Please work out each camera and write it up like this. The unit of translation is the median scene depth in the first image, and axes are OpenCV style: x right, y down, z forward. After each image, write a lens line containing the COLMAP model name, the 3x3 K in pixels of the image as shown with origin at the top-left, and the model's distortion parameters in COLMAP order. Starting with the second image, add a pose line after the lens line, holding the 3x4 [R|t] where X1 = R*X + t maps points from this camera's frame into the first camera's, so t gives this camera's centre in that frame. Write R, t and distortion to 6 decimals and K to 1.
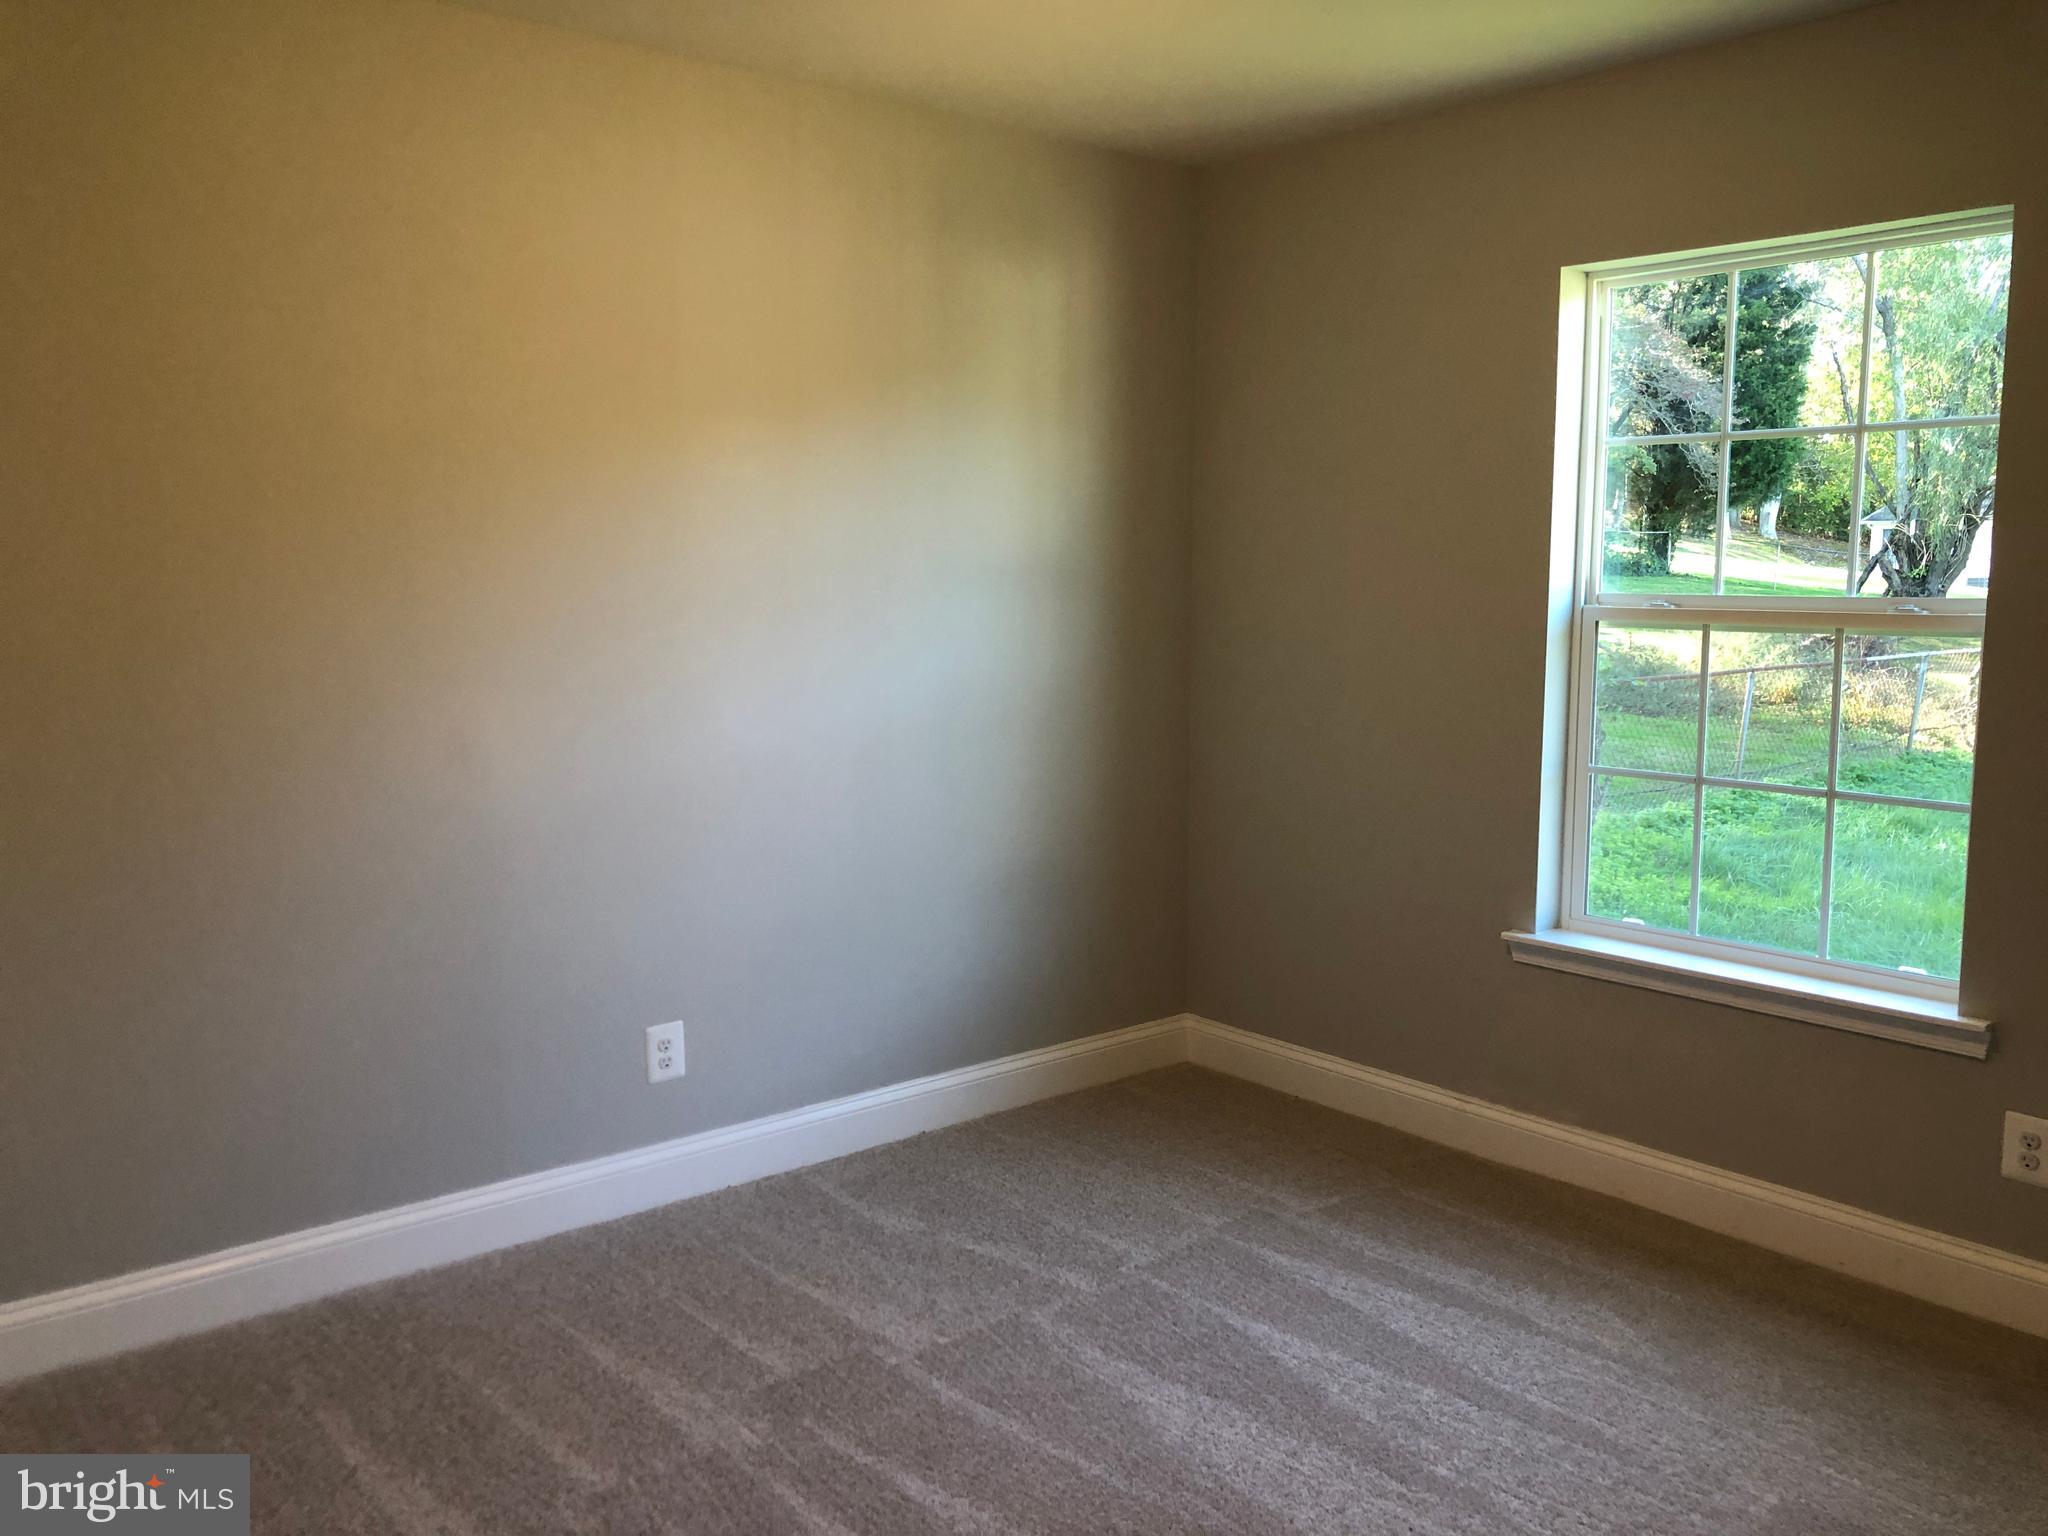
lens RADIAL K [[1644.9, 0, 1024.2], [0, 1644.9, 765.6], [0, 0, 1]] dist [0.031131, -0.043495]
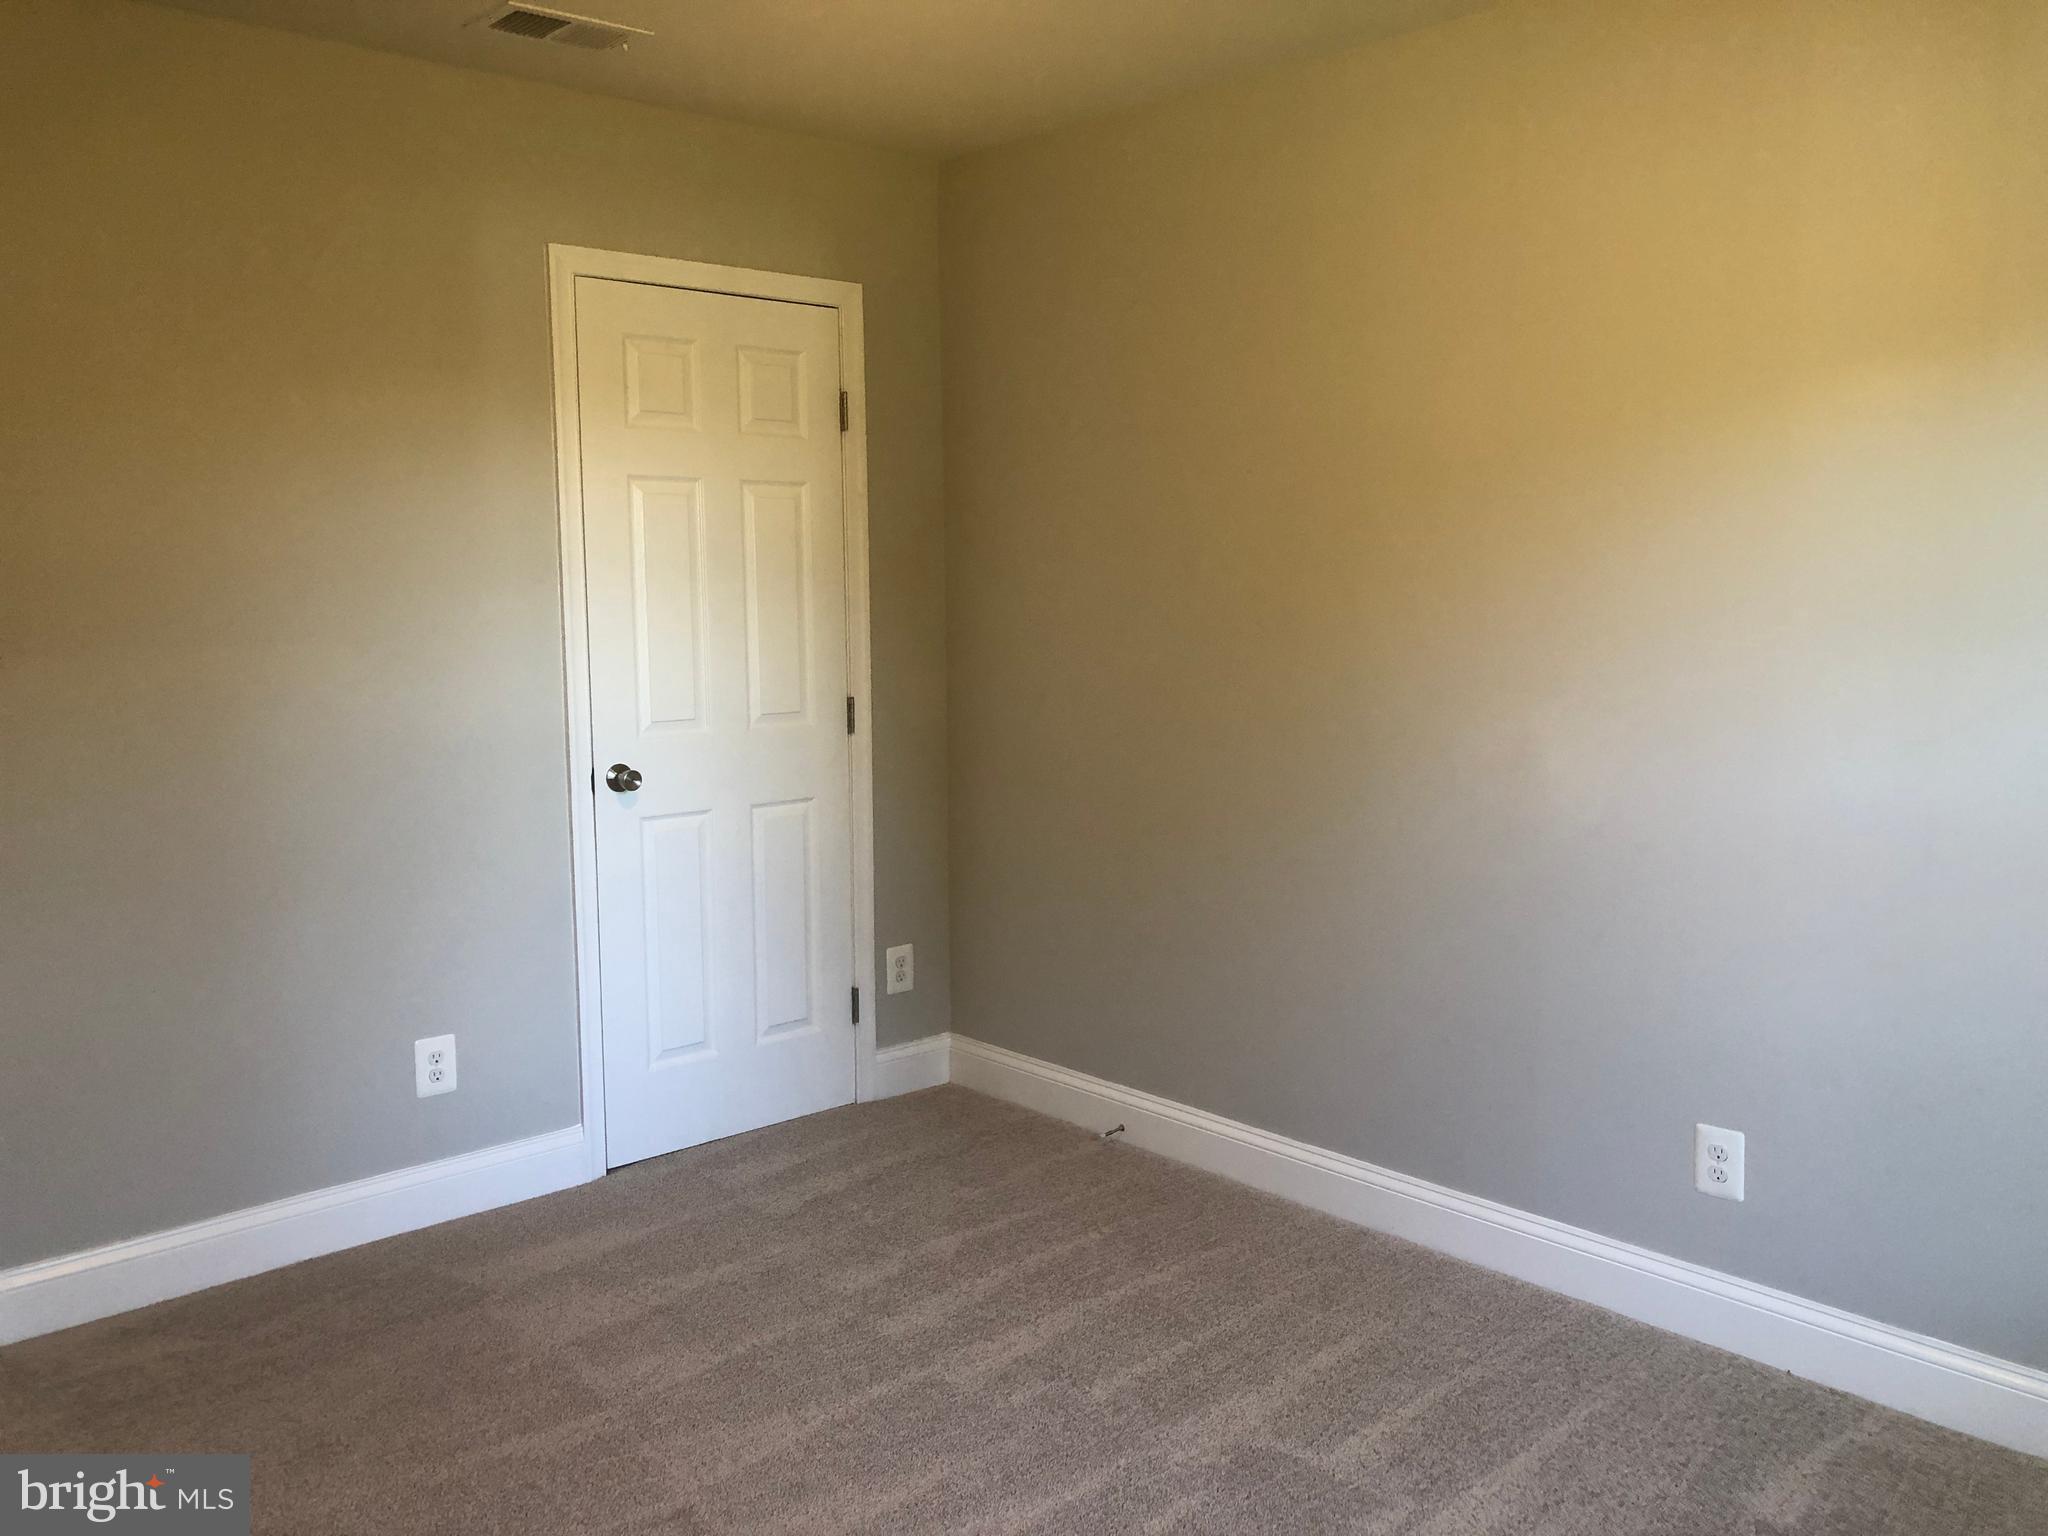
lens RADIAL K [[1644.9, 0, 1013.0], [0, 1644.9, 756.2], [0, 0, 1]] dist [0.031131, -0.043495]
pose [[0.046819, 0.111246, -0.992689, 0.565392], [-0.107683, 0.988550, 0.105703, -0.075633], [0.993082, 0.101947, 0.058262, 0.589499]]
